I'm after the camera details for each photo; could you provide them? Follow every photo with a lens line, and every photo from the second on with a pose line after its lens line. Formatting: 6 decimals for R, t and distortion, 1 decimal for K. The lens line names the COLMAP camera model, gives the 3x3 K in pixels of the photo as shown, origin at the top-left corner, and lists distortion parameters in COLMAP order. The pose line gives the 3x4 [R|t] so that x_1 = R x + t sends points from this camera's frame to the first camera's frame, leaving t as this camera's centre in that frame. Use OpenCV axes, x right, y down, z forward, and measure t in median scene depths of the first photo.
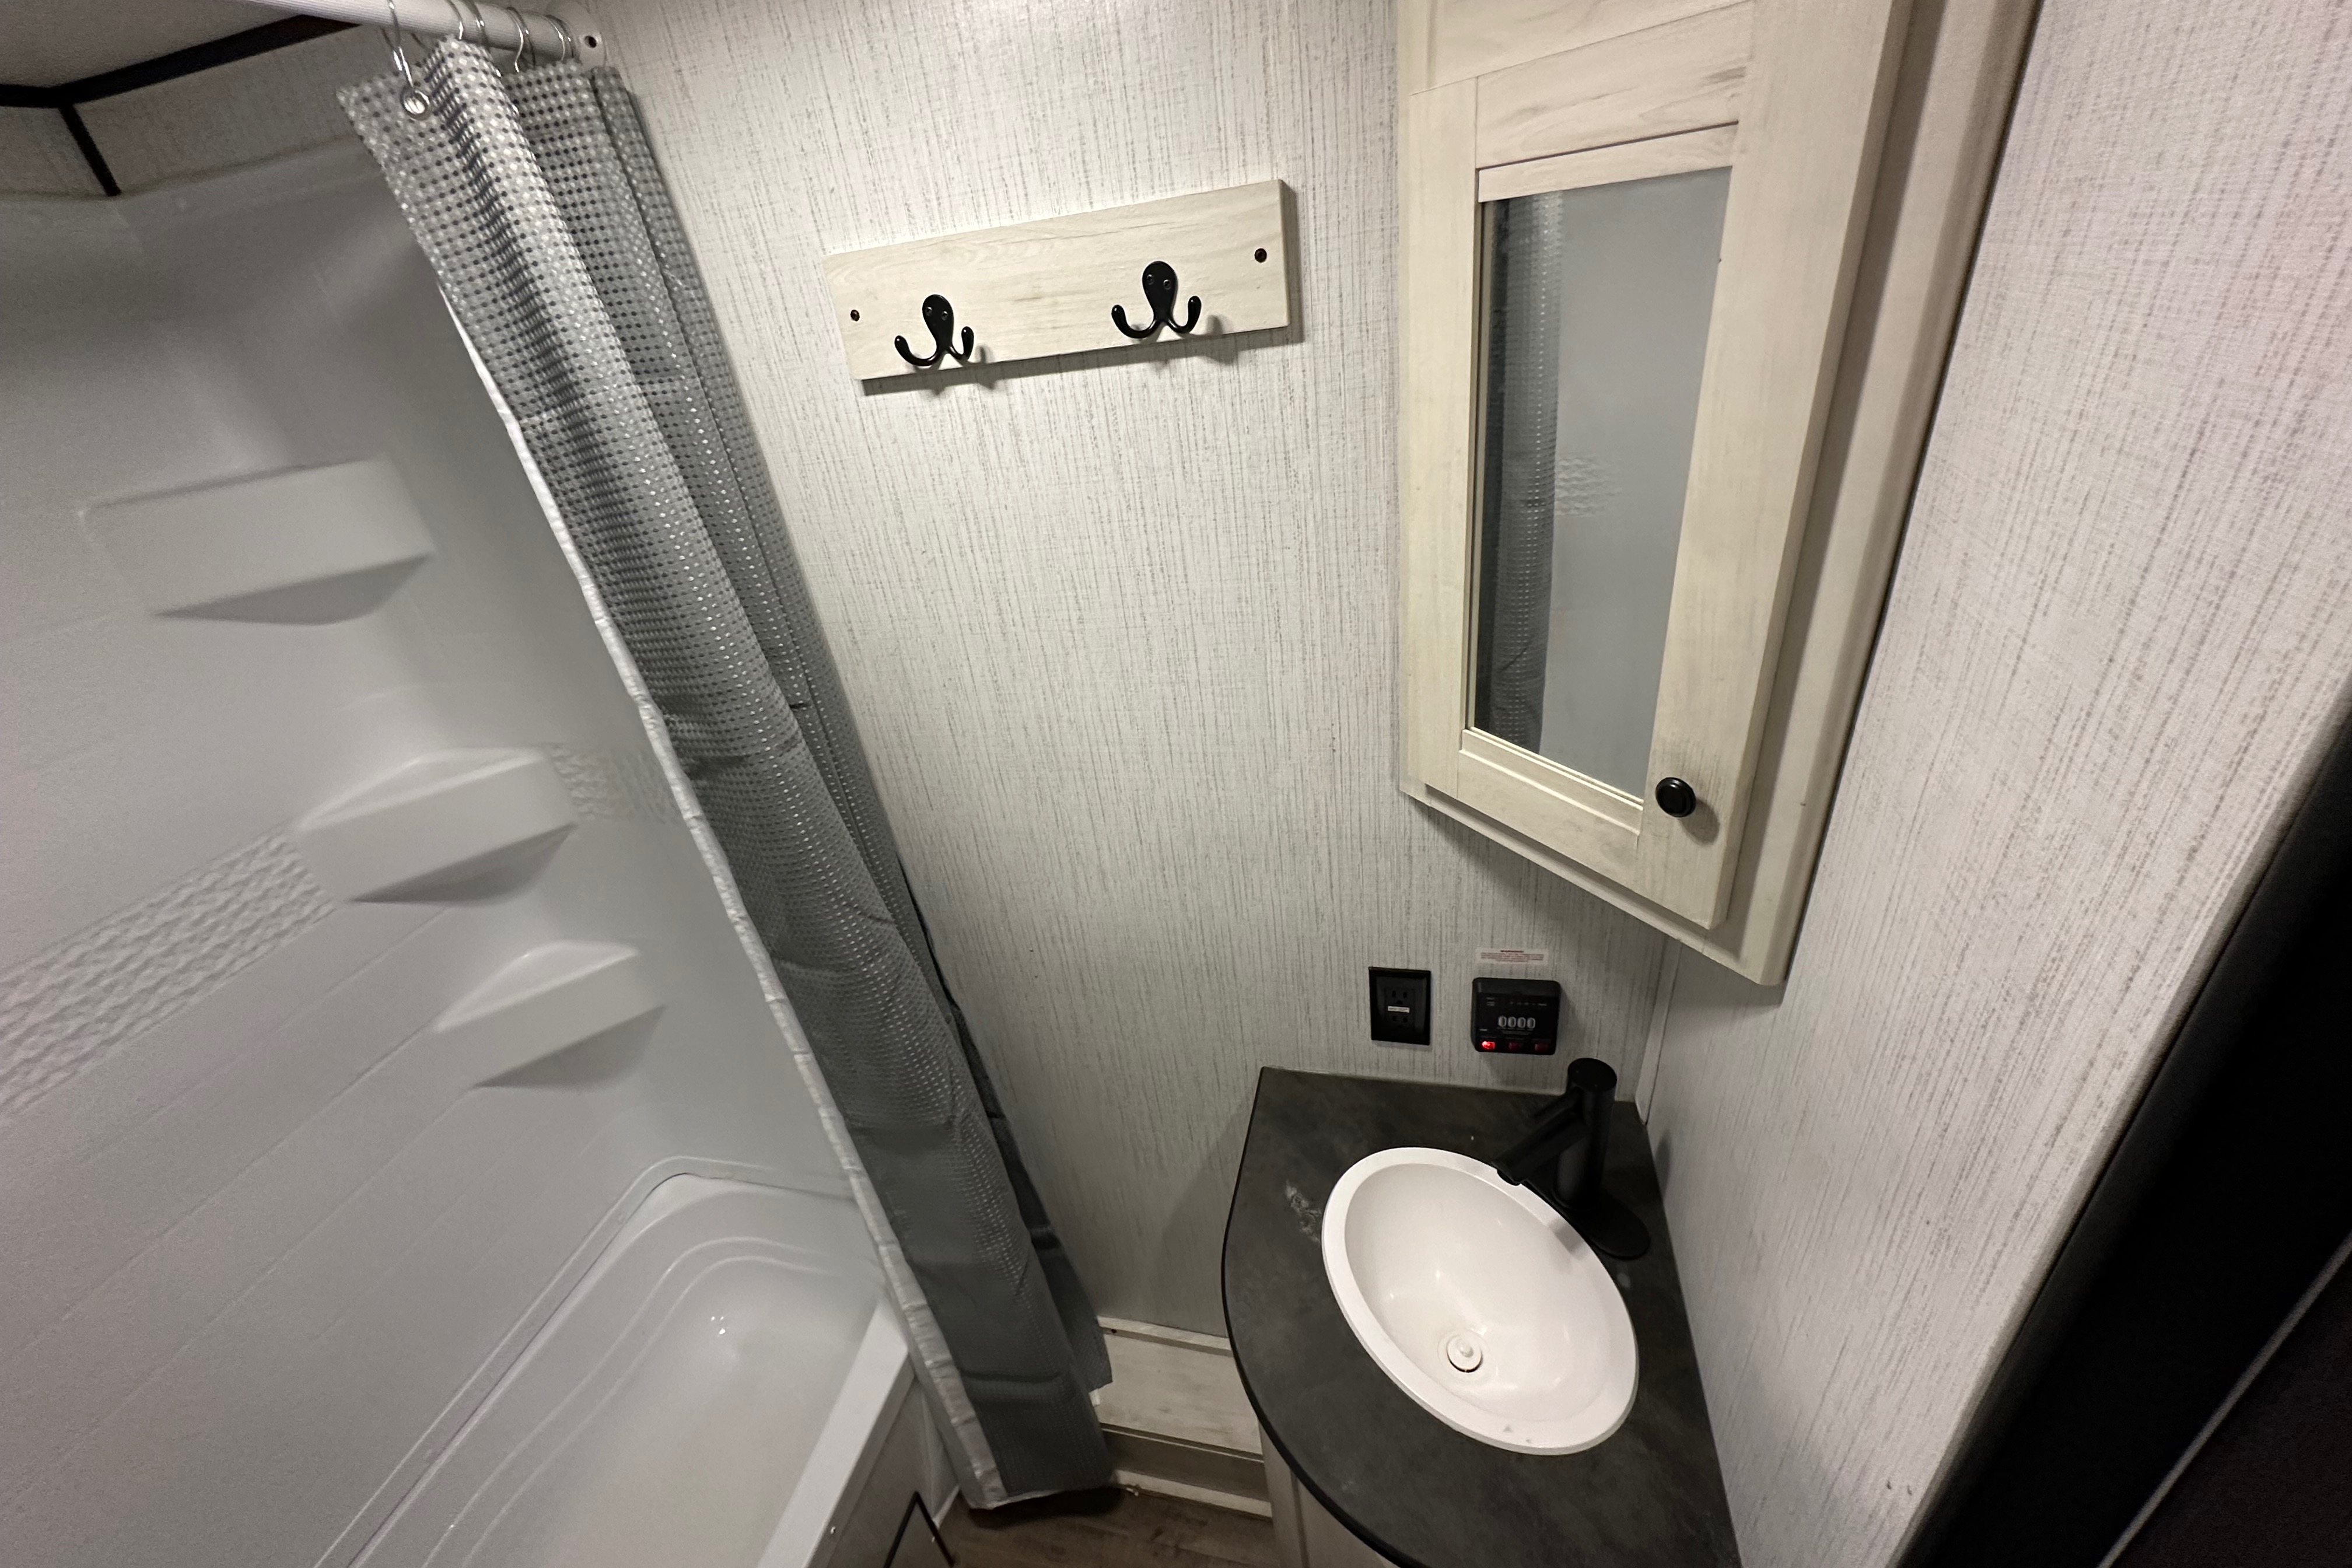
lens RADIAL K [[937.9, 0, 1166.9], [0, 937.9, 785.8], [0, 0, 1]] dist [-0.003575, 0.000551]
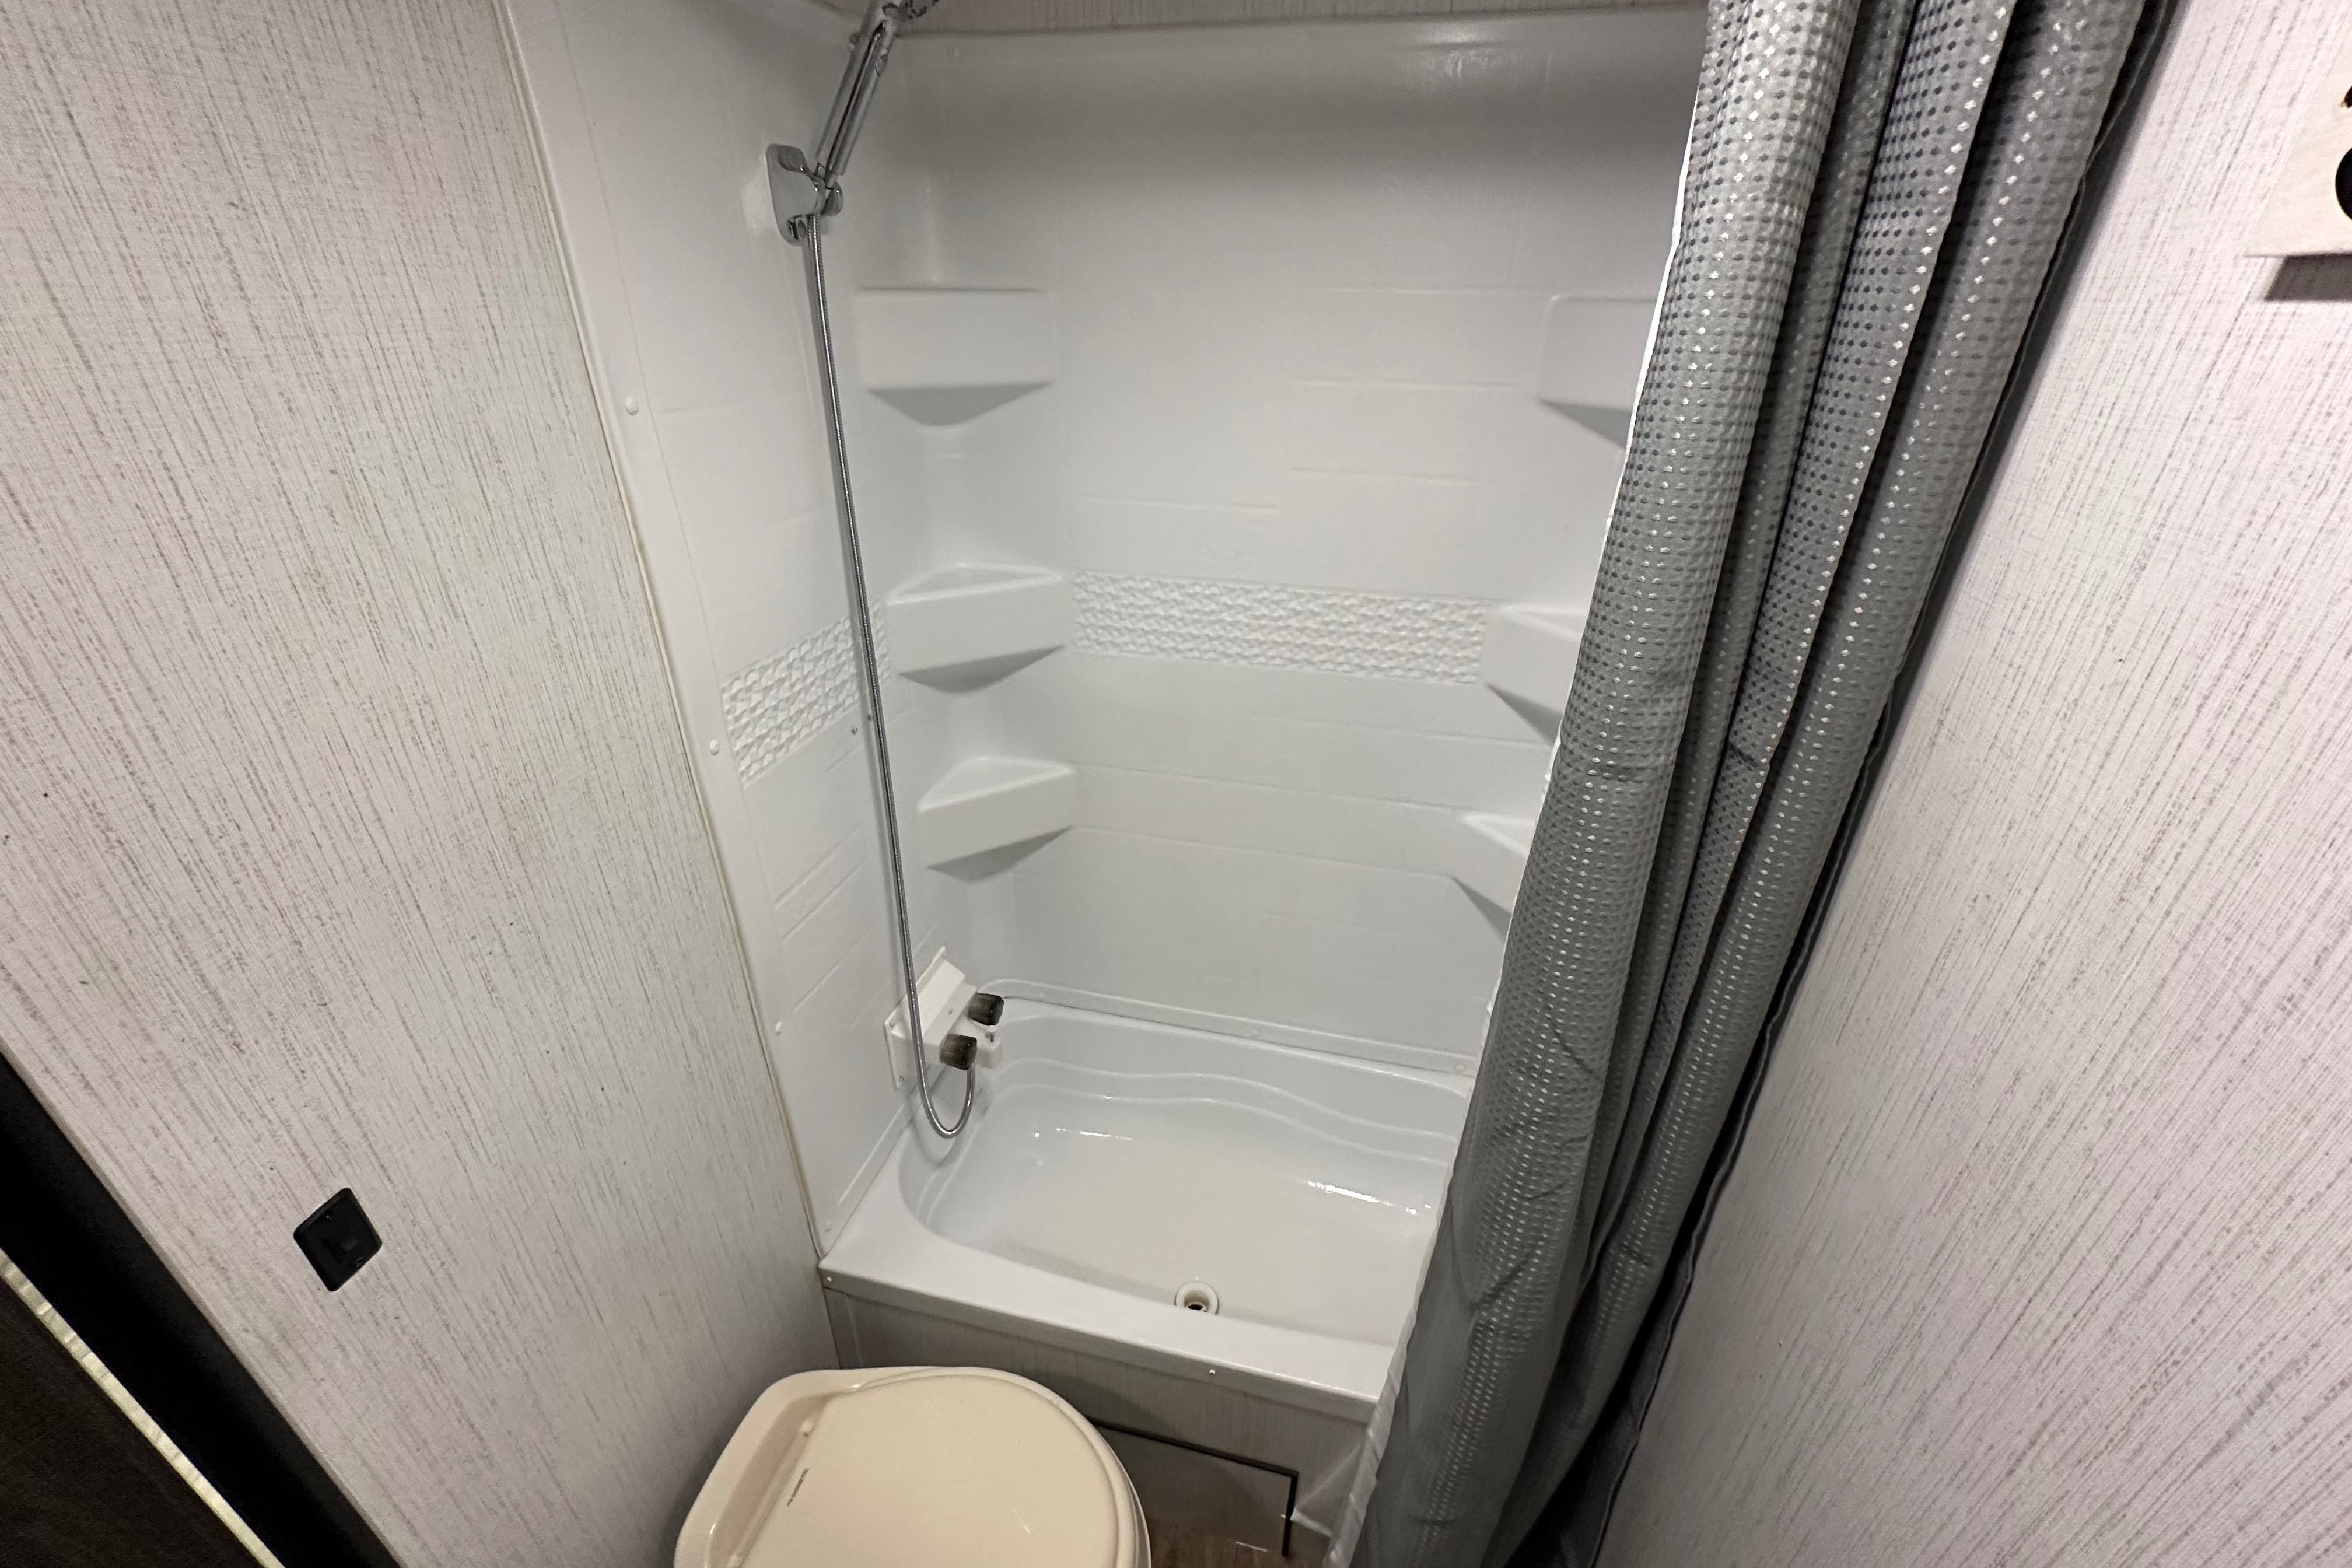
lens RADIAL K [[937.9, 0, 1174.0], [0, 937.9, 783.8], [0, 0, 1]] dist [-0.003575, 0.000551]
pose [[0.013092, 0.572941, -0.819492, 0.146993], [-0.502406, 0.712368, 0.490020, -0.194049], [0.864533, 0.405302, 0.297176, 0.474864]]
